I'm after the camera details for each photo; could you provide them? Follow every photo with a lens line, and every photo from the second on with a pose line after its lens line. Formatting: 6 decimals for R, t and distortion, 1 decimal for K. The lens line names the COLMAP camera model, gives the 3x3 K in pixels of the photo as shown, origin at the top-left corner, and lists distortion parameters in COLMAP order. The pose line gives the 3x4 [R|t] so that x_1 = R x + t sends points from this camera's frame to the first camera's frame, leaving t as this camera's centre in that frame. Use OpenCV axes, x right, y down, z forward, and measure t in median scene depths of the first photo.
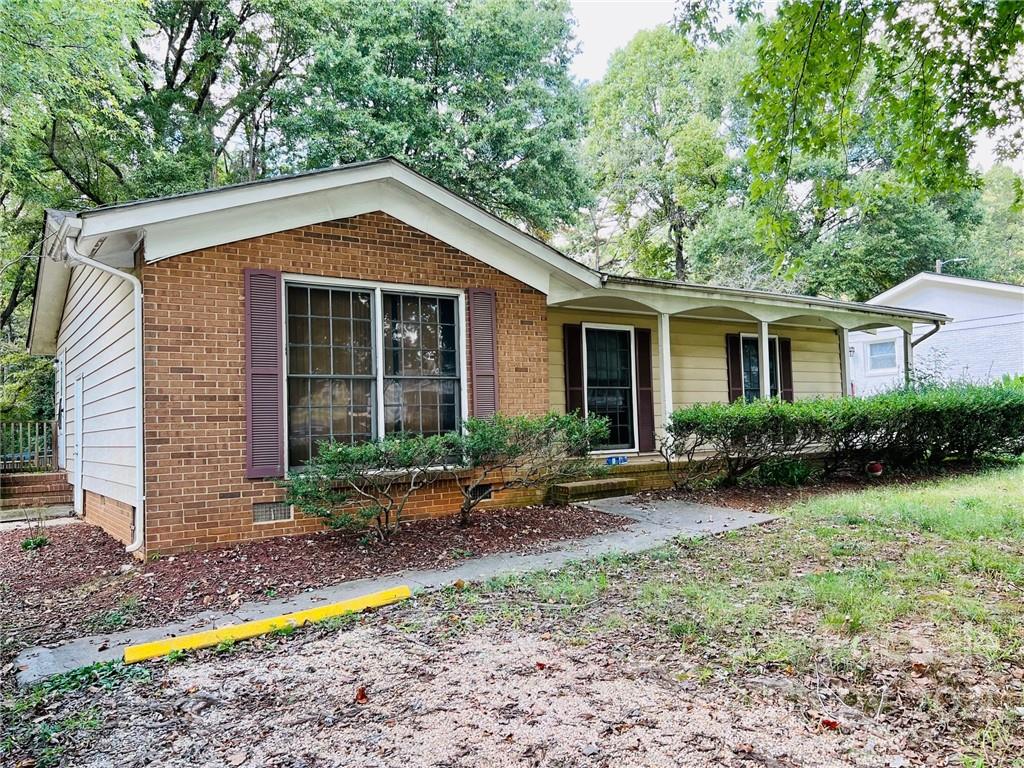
lens RADIAL K [[803.3, 0, 512.9], [0, 803.3, 385.7], [0, 0, 1]] dist [0.070693, -0.037328]
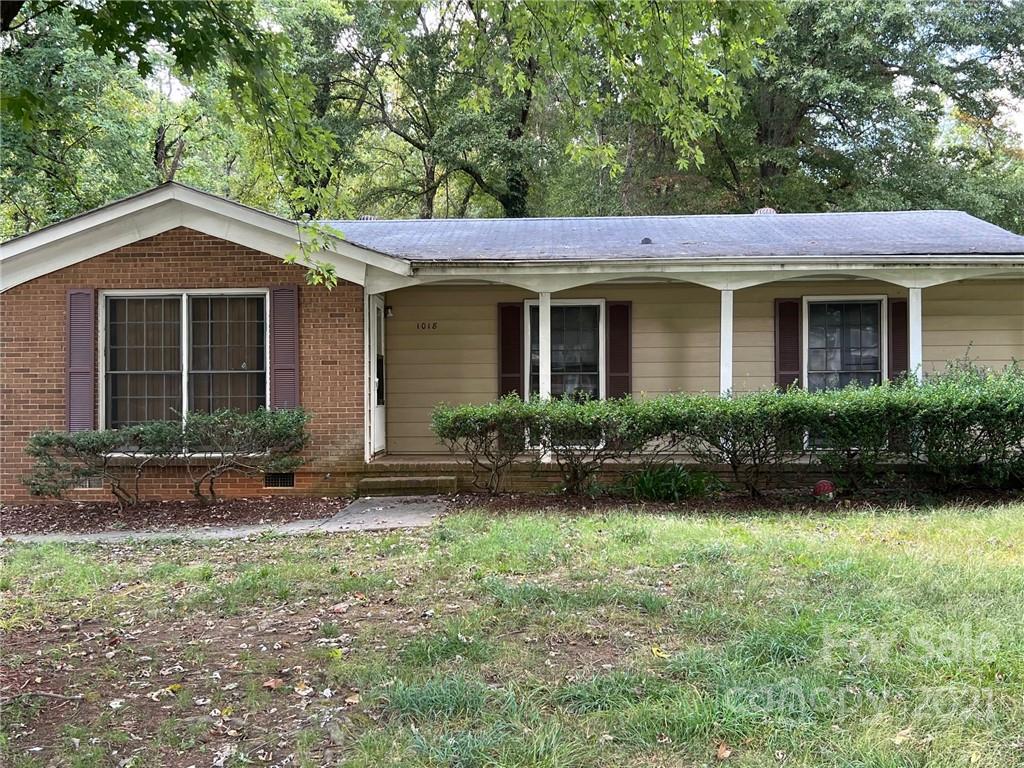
lens RADIAL K [[1052.2, 0, 510.7], [0, 1052.2, 382.3], [0, 0, 1]] dist [0.000944, 0.000000]
pose [[0.786063, 0.016248, -0.617933, 1.116950], [0.014020, 0.998929, 0.044101, -0.055756], [0.617988, -0.043329, 0.784993, 0.113409]]
